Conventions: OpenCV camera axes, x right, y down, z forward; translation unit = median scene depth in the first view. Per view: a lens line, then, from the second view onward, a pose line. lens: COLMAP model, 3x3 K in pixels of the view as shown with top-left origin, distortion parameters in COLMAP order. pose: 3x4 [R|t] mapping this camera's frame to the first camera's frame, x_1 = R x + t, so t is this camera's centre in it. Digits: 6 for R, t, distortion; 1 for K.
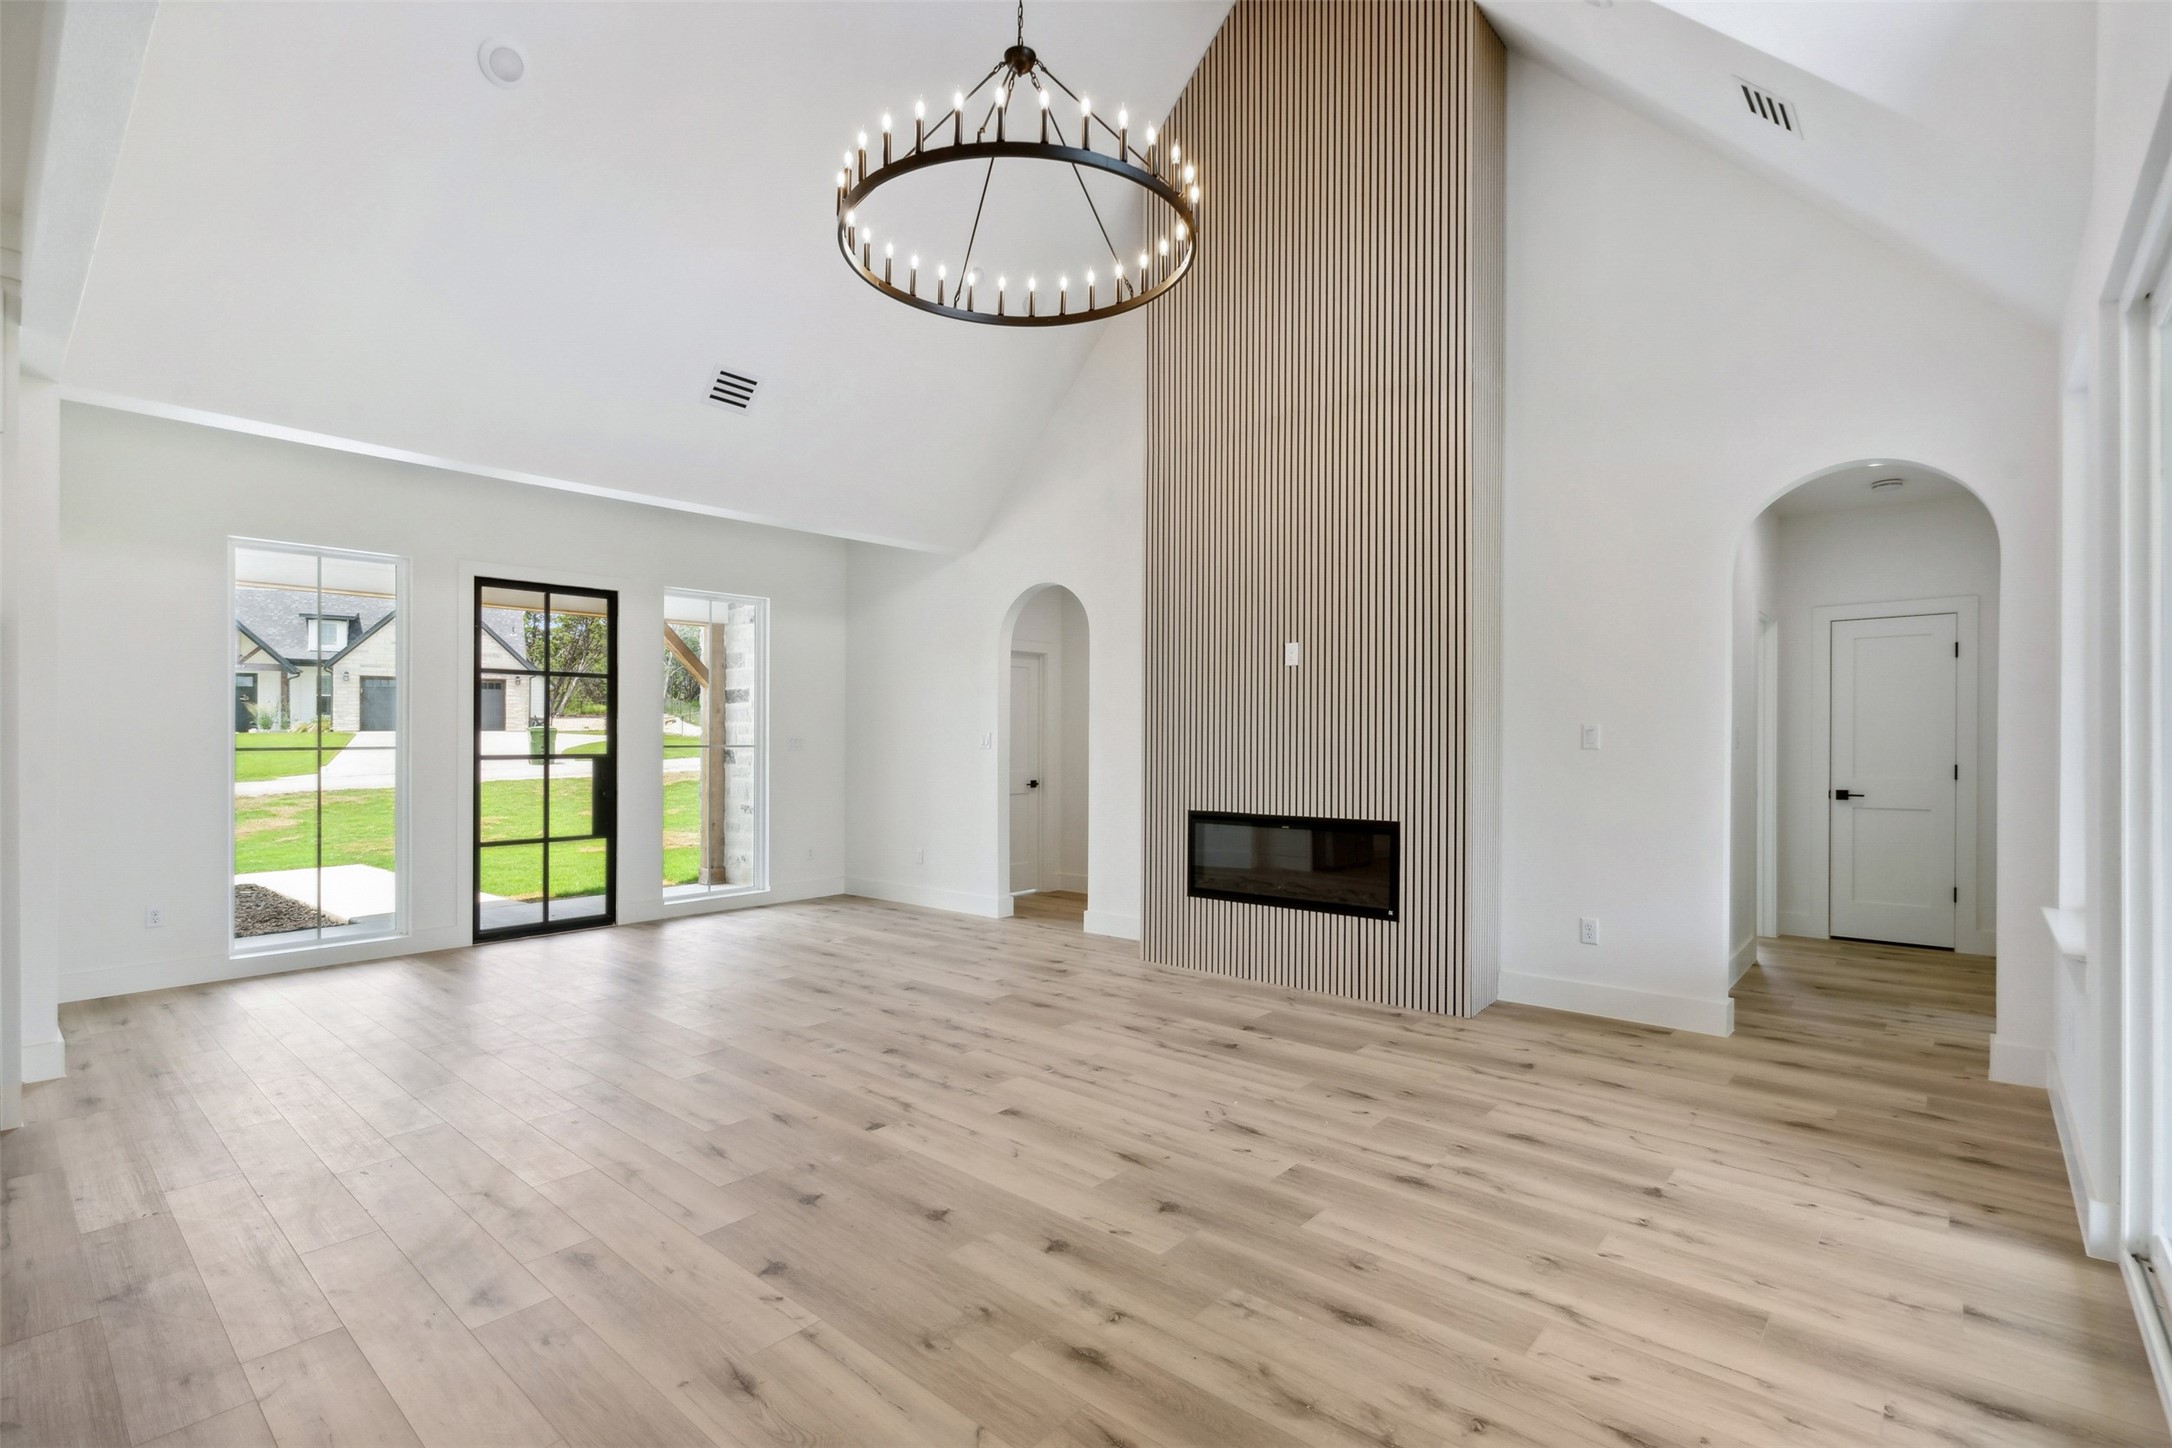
lens RADIAL K [[1003.0, 0, 1085.0], [0, 1003.0, 735.9], [0, 0, 1]] dist [-0.000720, 0.000612]
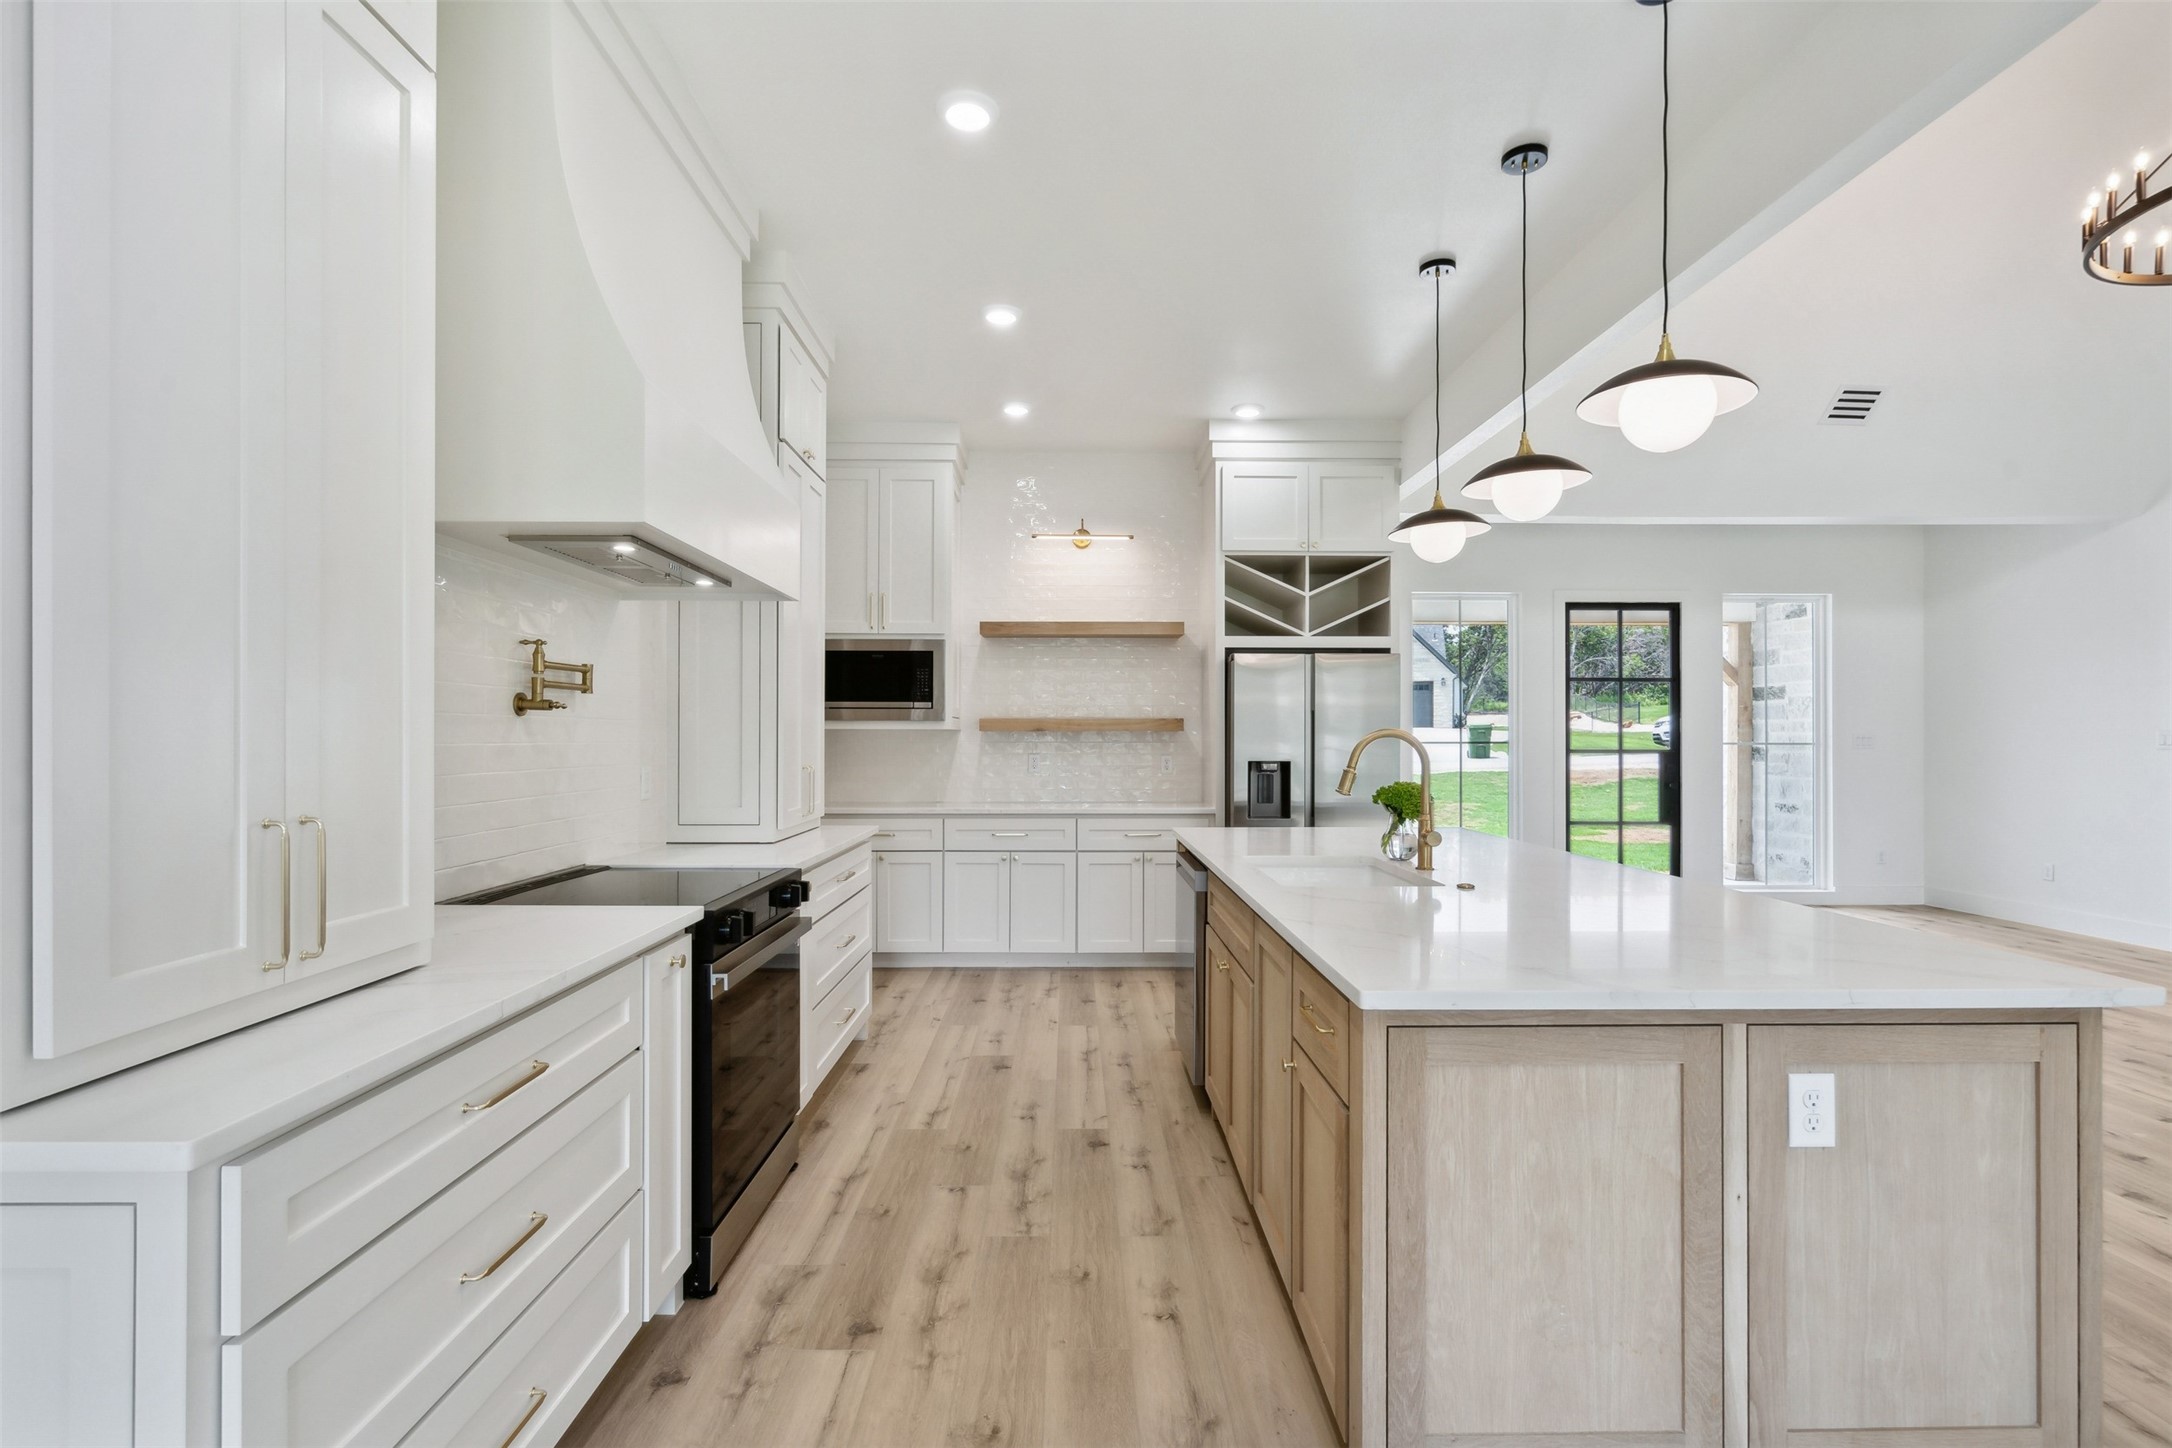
lens RADIAL K [[1008.2, 0, 1077.7], [0, 1008.2, 721.6], [0, 0, 1]] dist [-0.001614, -0.000186]
pose [[0.672643, -0.006857, -0.739935, -0.096783], [-0.000573, 0.999952, -0.009787, -0.002117], [0.739967, 0.007007, 0.672607, -0.249650]]
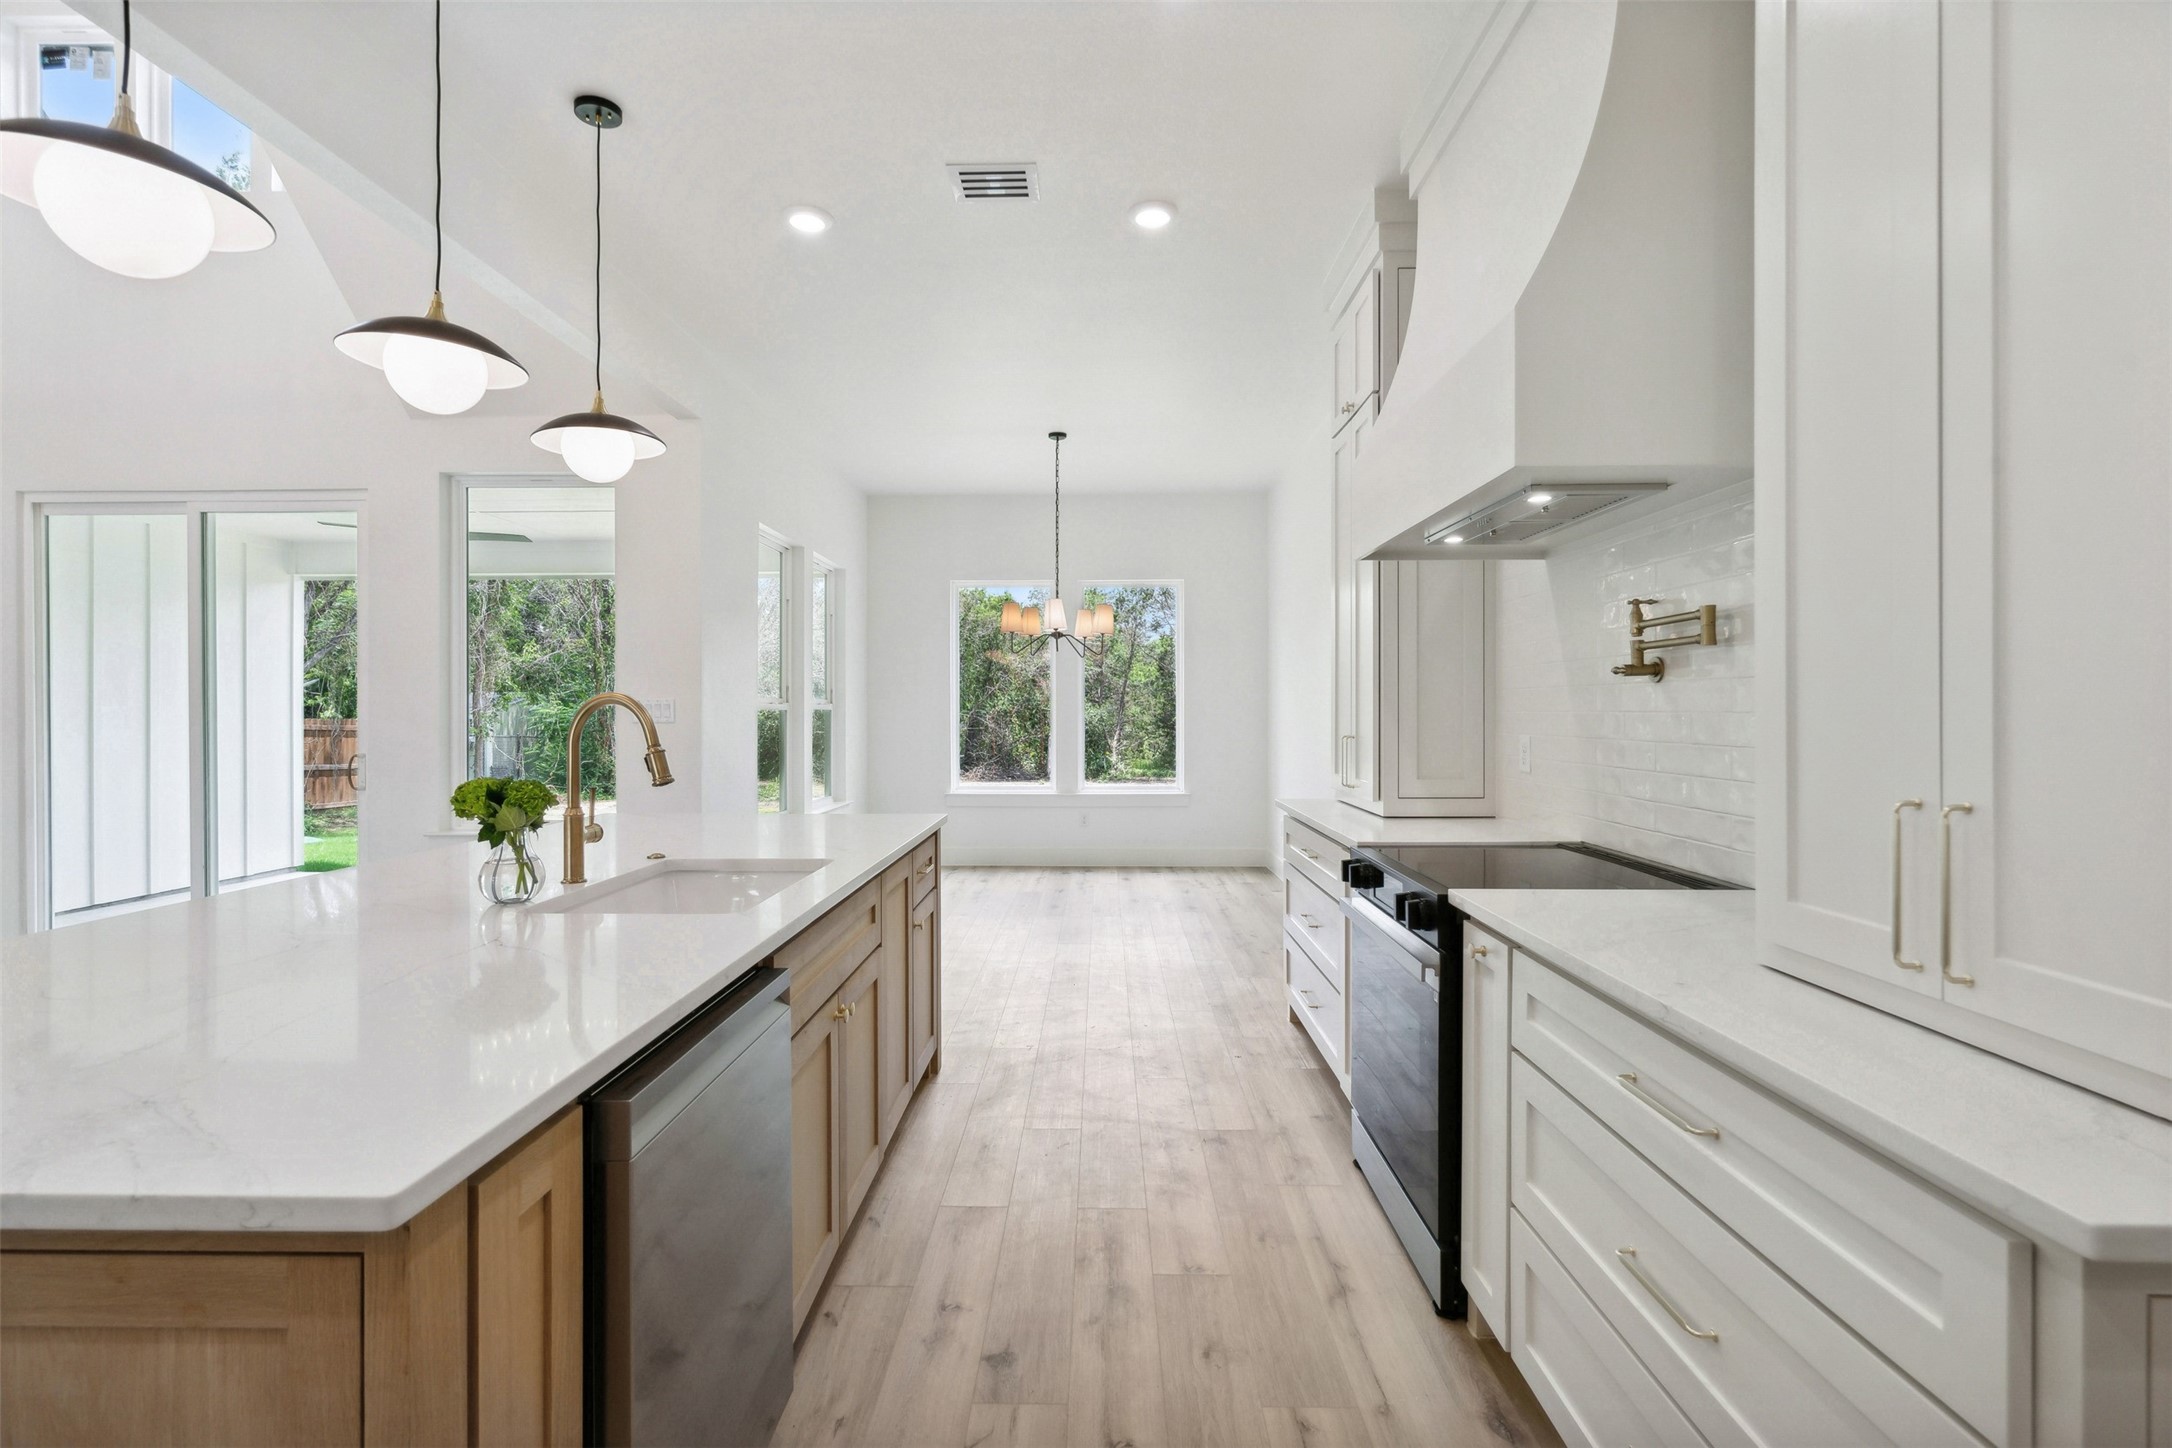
lens RADIAL K [[991.6, 0, 1080.7], [0, 991.6, 723.1], [0, 0, 1]] dist [-0.001289, 0.000092]
pose [[-0.653909, -0.007207, 0.756539, -0.674589], [-0.002490, 0.999970, 0.007374, 0.004448], [-0.756569, 0.002938, -0.653907, 0.248029]]
